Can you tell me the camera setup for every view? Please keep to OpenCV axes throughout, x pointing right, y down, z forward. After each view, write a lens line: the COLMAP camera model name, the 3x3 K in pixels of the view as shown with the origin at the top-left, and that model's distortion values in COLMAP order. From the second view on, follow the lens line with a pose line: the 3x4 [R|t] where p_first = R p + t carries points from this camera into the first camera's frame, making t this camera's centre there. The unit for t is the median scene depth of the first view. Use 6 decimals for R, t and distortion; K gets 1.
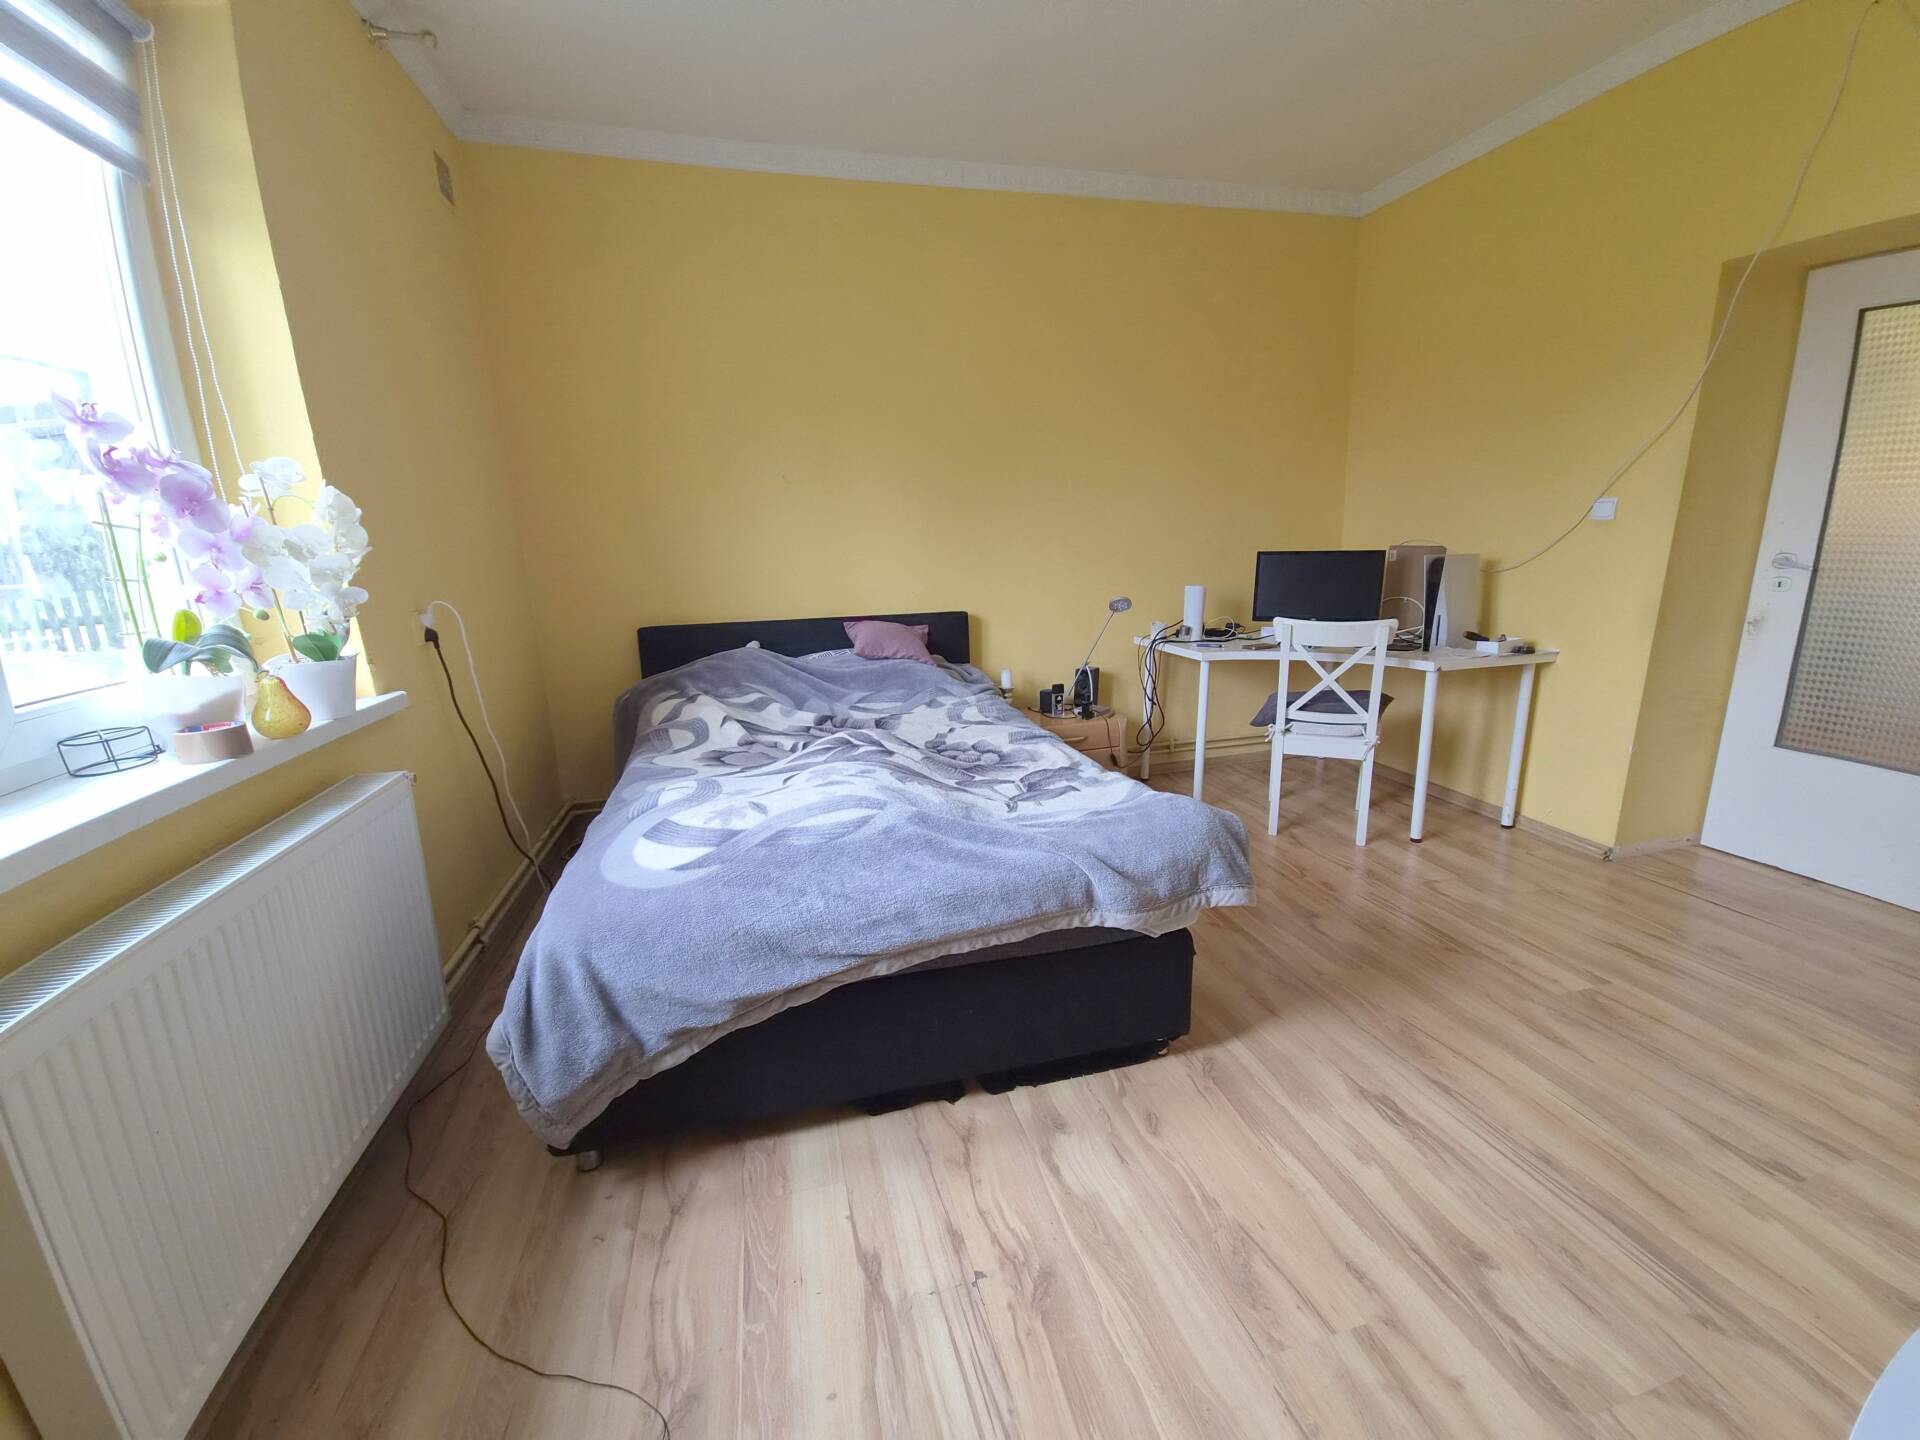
lens RADIAL K [[778.2, 0, 964.2], [0, 778.2, 719.2], [0, 0, 1]] dist [0.011402, -0.005735]
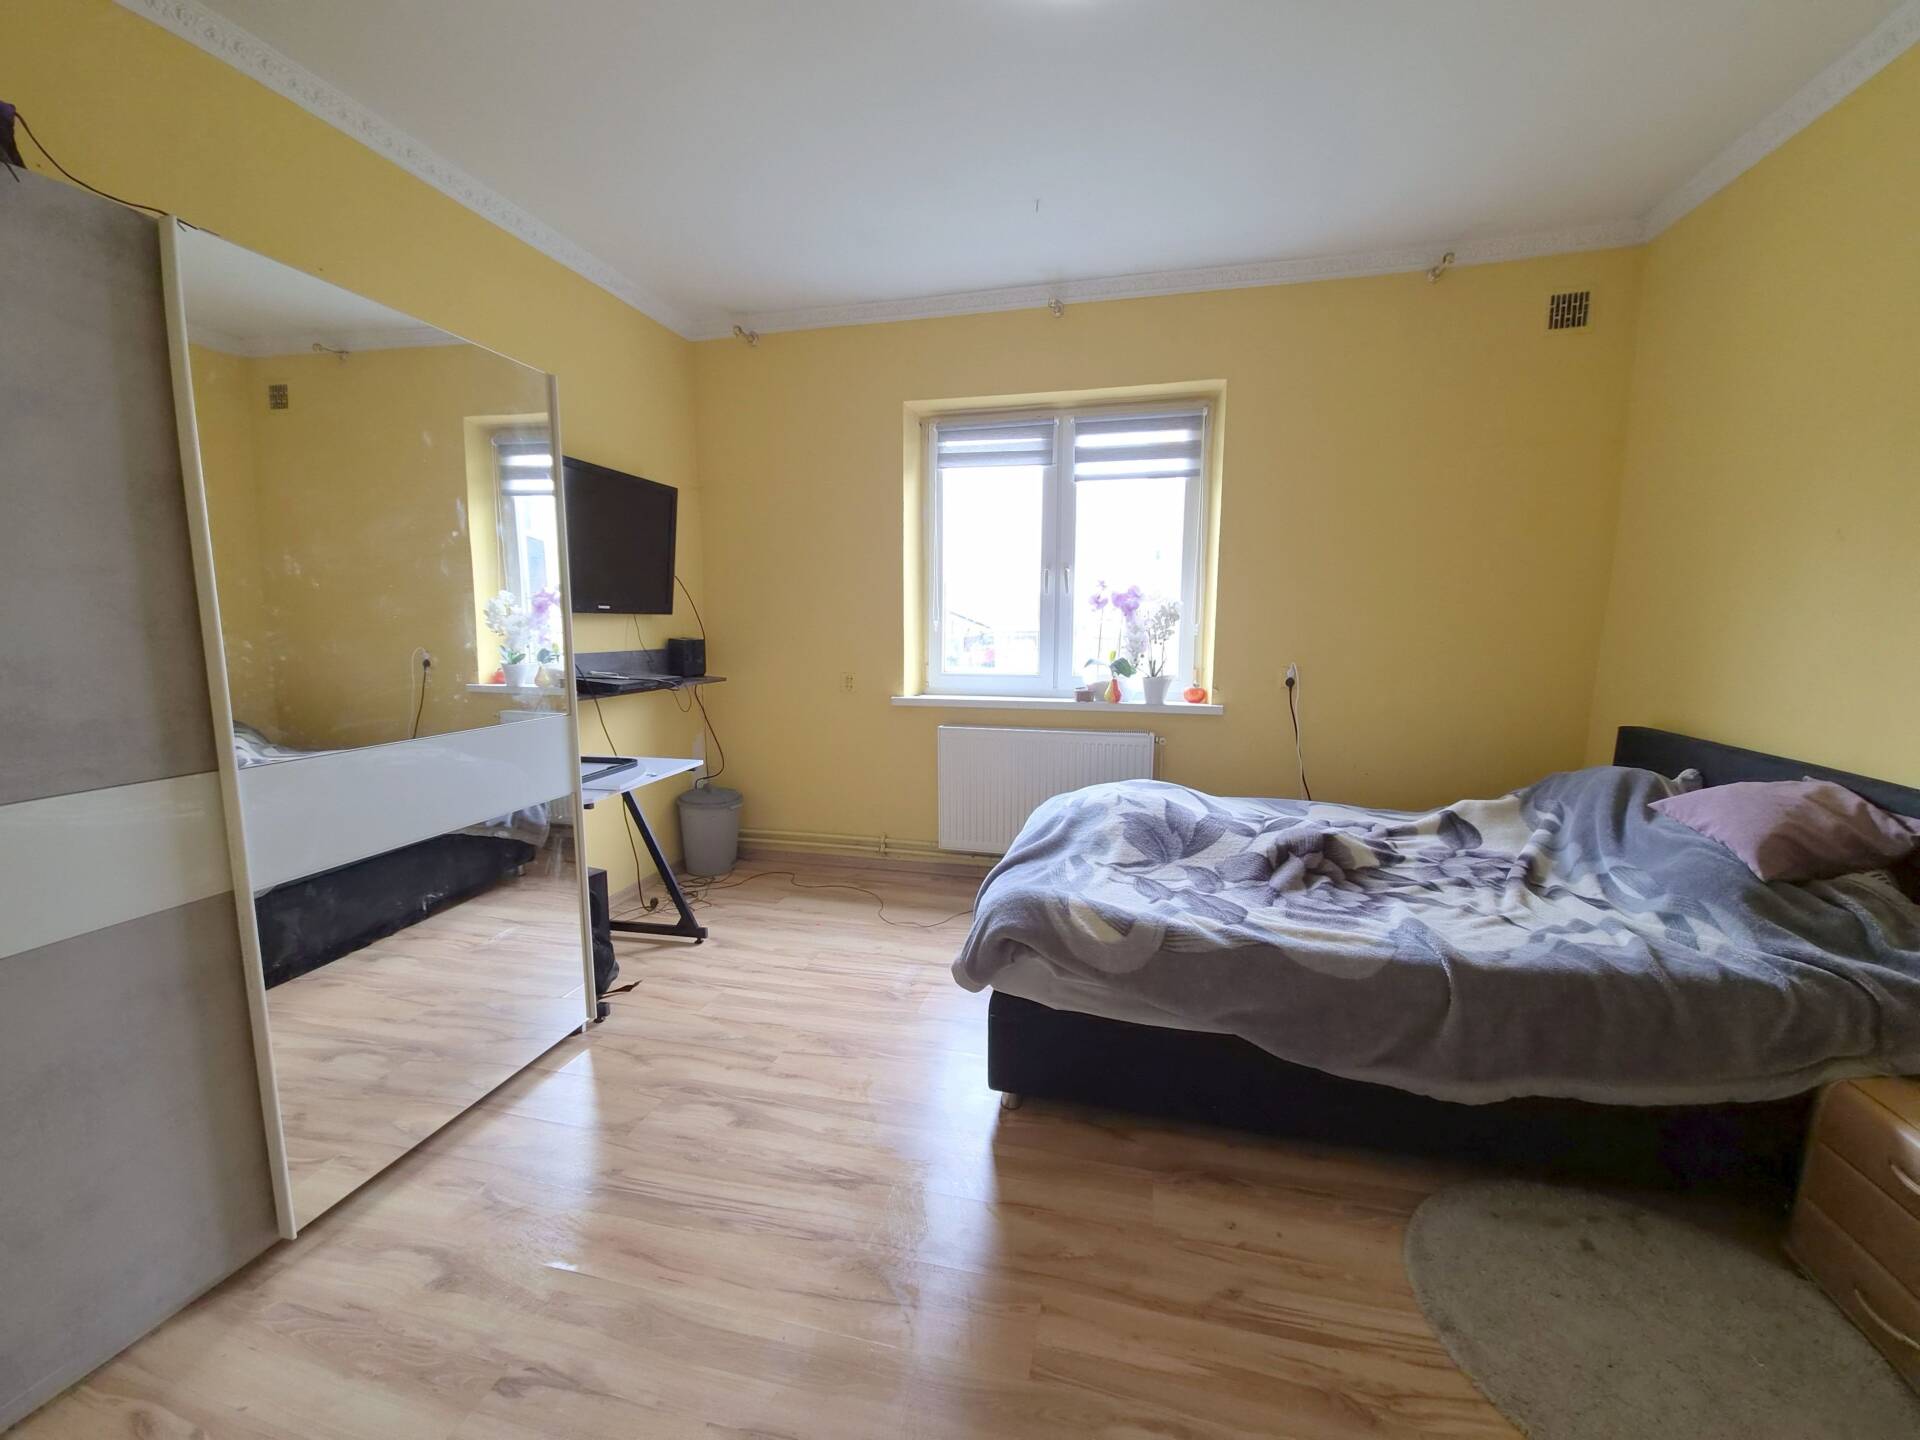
lens RADIAL K [[778.2, 0, 964.2], [0, 778.2, 719.2], [0, 0, 1]] dist [0.011402, -0.005735]
pose [[-0.475876, 0.138443, -0.868548, 1.532269], [-0.186546, 0.949177, 0.253503, -0.467361], [0.859501, 0.282660, -0.425865, 1.665590]]
